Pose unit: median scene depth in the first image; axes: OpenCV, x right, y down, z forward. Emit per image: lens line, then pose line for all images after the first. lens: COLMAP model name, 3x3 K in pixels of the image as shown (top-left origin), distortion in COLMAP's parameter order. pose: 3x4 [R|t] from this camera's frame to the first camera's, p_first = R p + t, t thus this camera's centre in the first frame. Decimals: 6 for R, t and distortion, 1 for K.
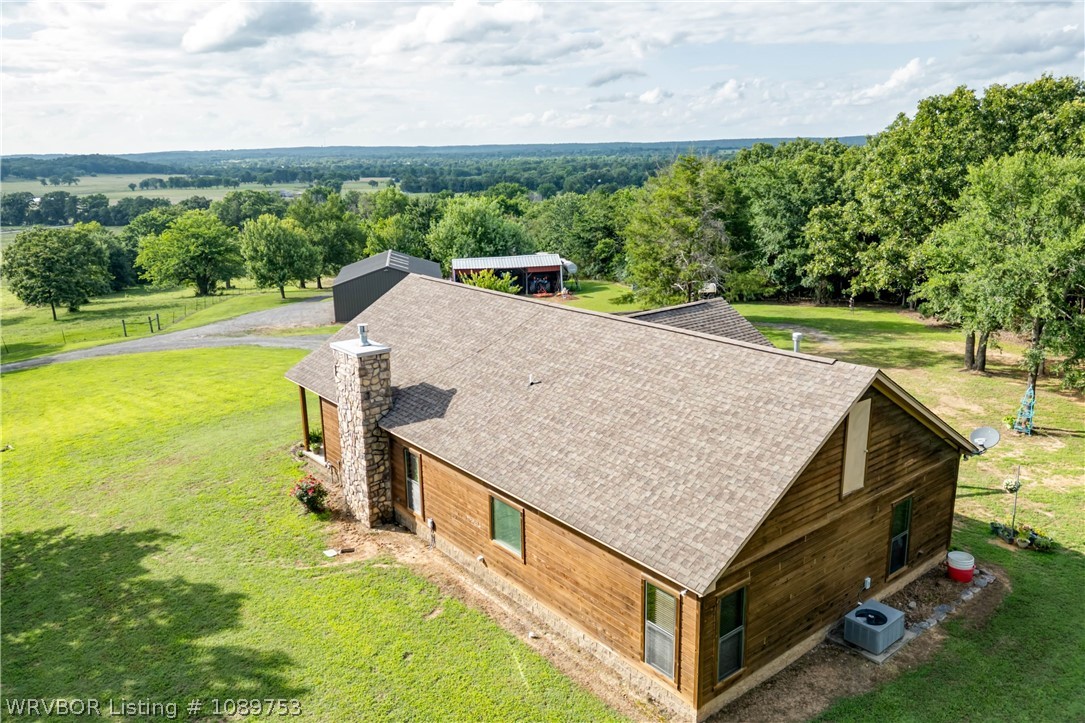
lens RADIAL K [[790.0, 0, 545.2], [0, 790.0, 361.0], [0, 0, 1]] dist [0.075148, -0.055037]
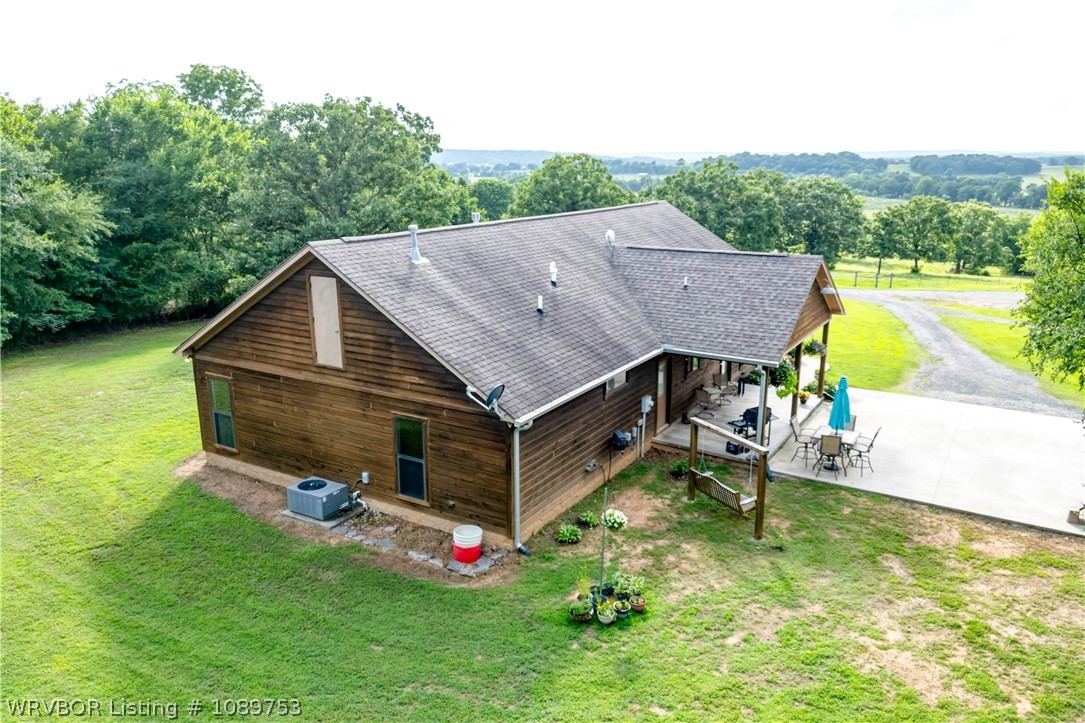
lens RADIAL K [[790.0, 0, 544.0], [0, 790.0, 361.2], [0, 0, 1]] dist [0.075148, -0.055037]
pose [[0.329685, 0.254617, -0.909108, 1.407732], [-0.231525, 0.955346, 0.183605, -0.096452], [0.915262, 0.149949, 0.373913, 0.864330]]
